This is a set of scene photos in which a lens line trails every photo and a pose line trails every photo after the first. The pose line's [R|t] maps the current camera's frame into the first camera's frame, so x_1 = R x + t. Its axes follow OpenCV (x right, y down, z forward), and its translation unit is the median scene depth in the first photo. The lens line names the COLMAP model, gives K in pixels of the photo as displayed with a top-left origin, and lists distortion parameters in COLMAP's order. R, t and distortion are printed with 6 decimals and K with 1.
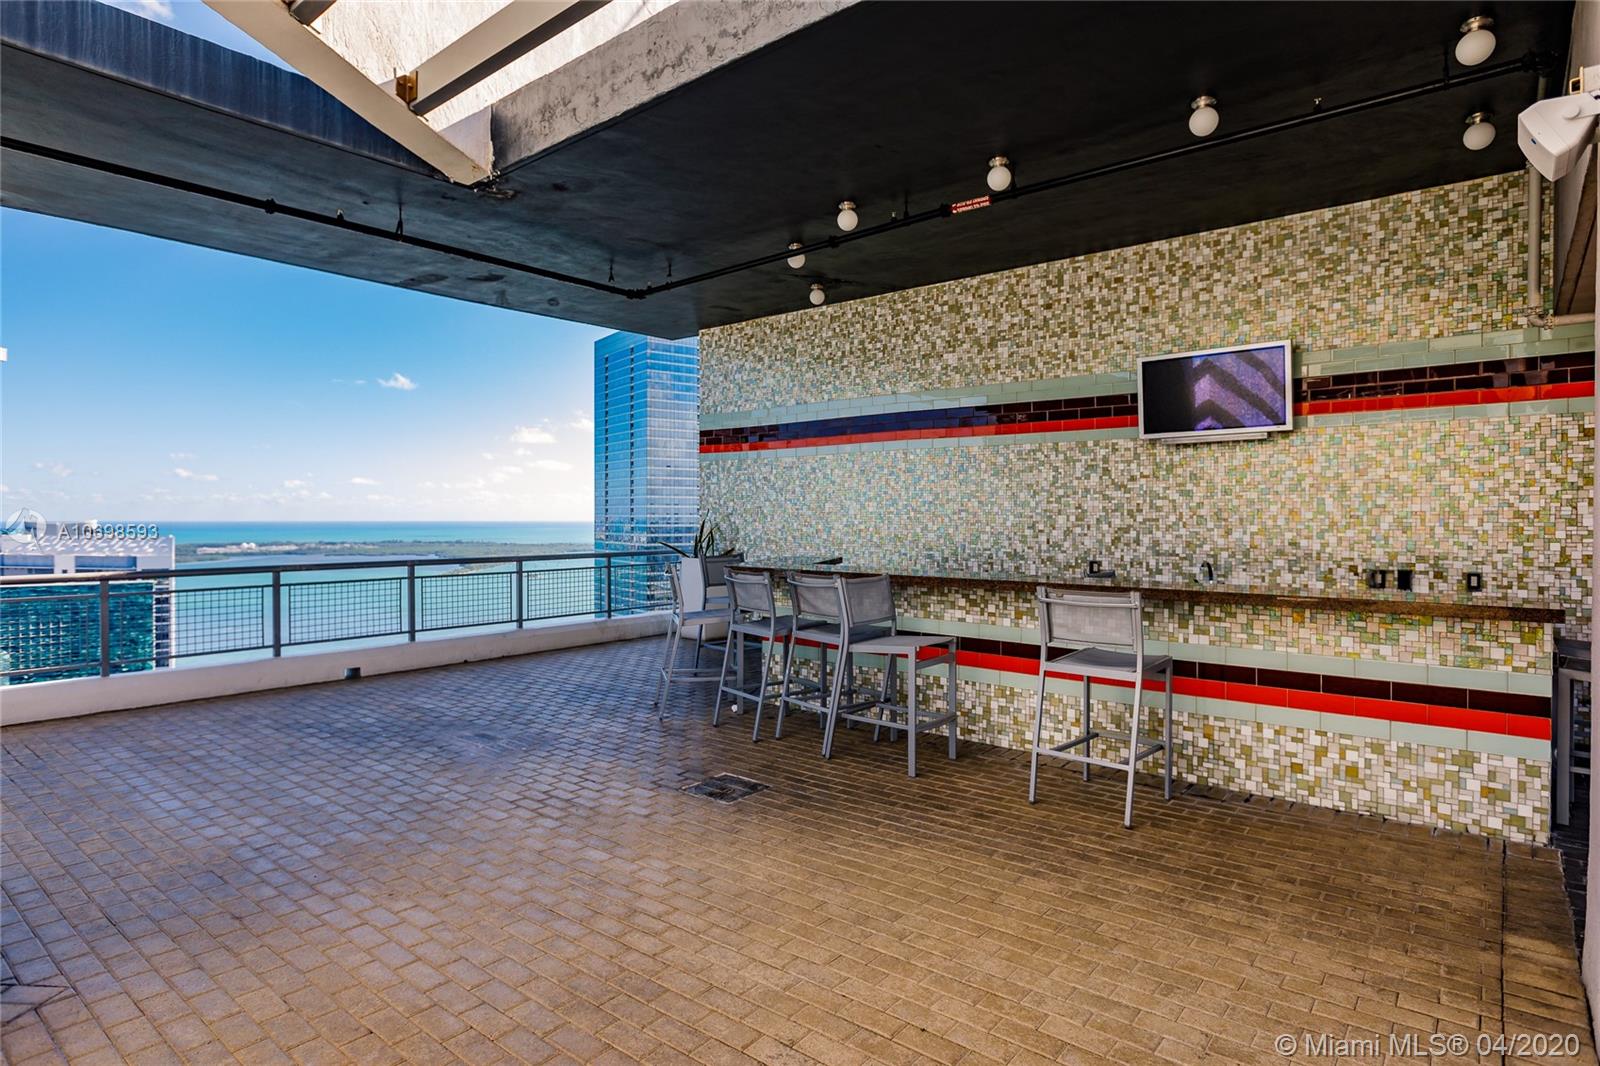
lens RADIAL K [[866.5, 0, 800.0], [0, 866.5, 533.0], [0, 0, 1]] dist [0.000021, 0.000410]
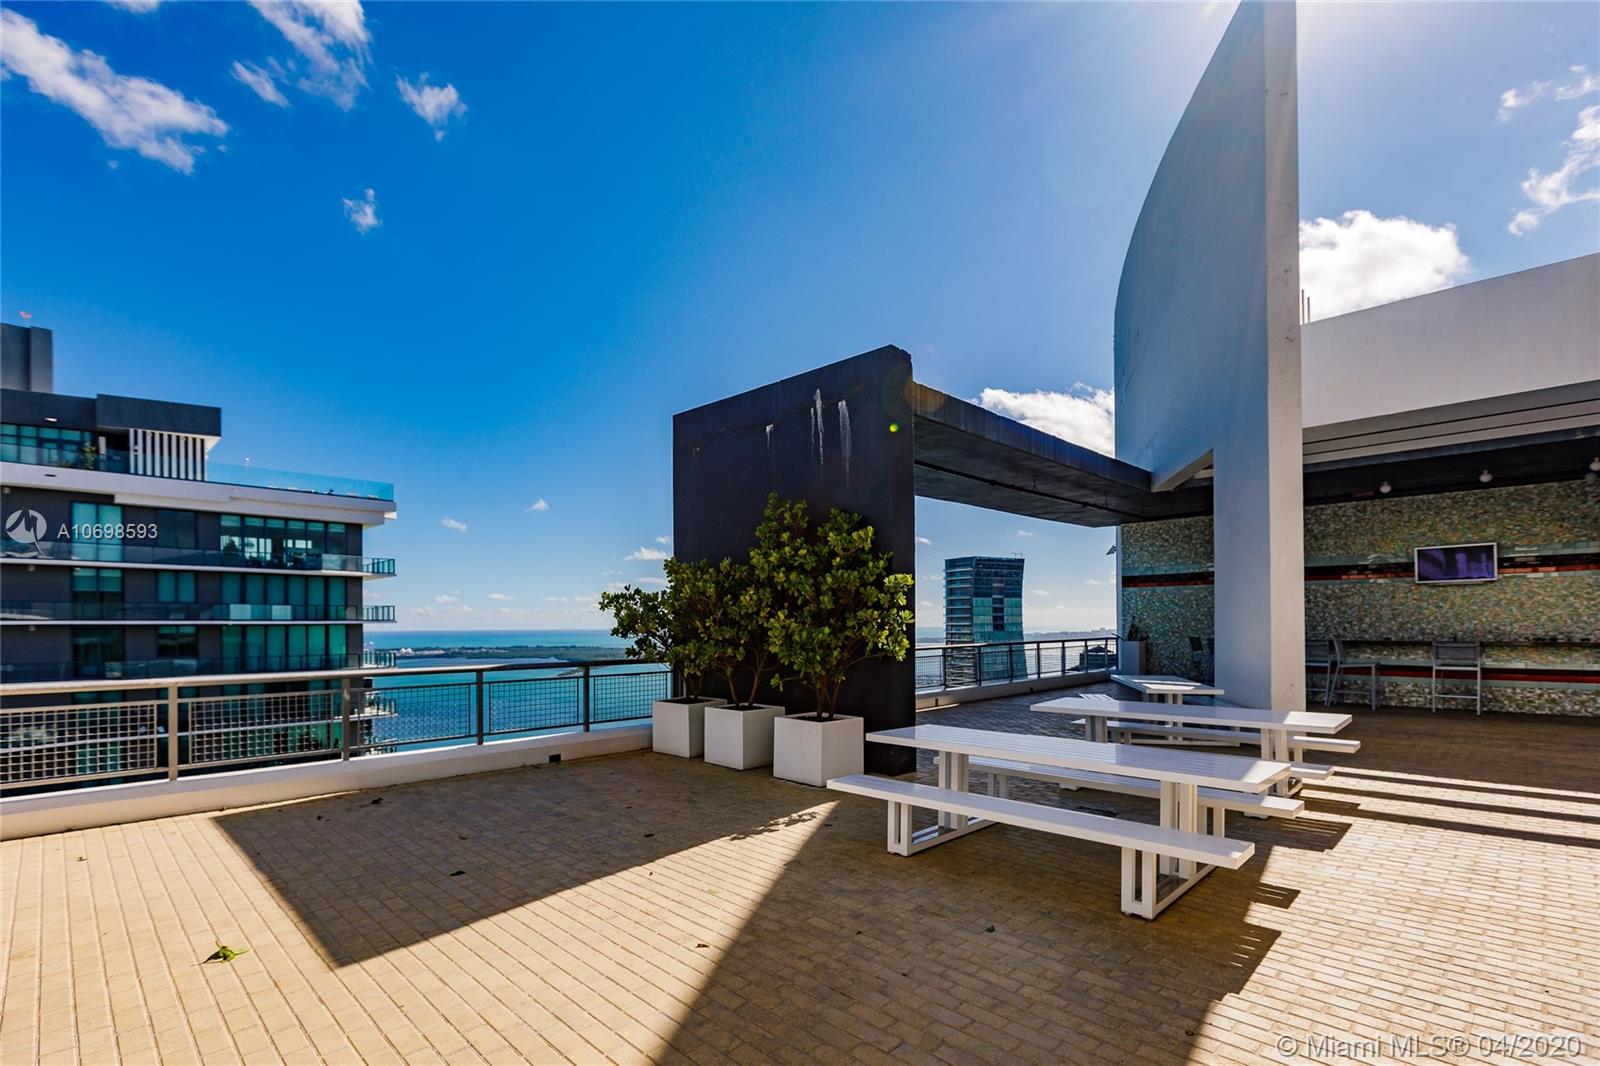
lens RADIAL K [[740.6, 0, 795.7], [0, 740.6, 632.6], [0, 0, 1]] dist [0.000438, -0.000600]
pose [[0.995140, -0.007563, -0.098181, -1.124976], [0.006759, 0.999941, -0.008516, 0.028513], [0.098240, 0.007811, 0.995132, -1.183389]]
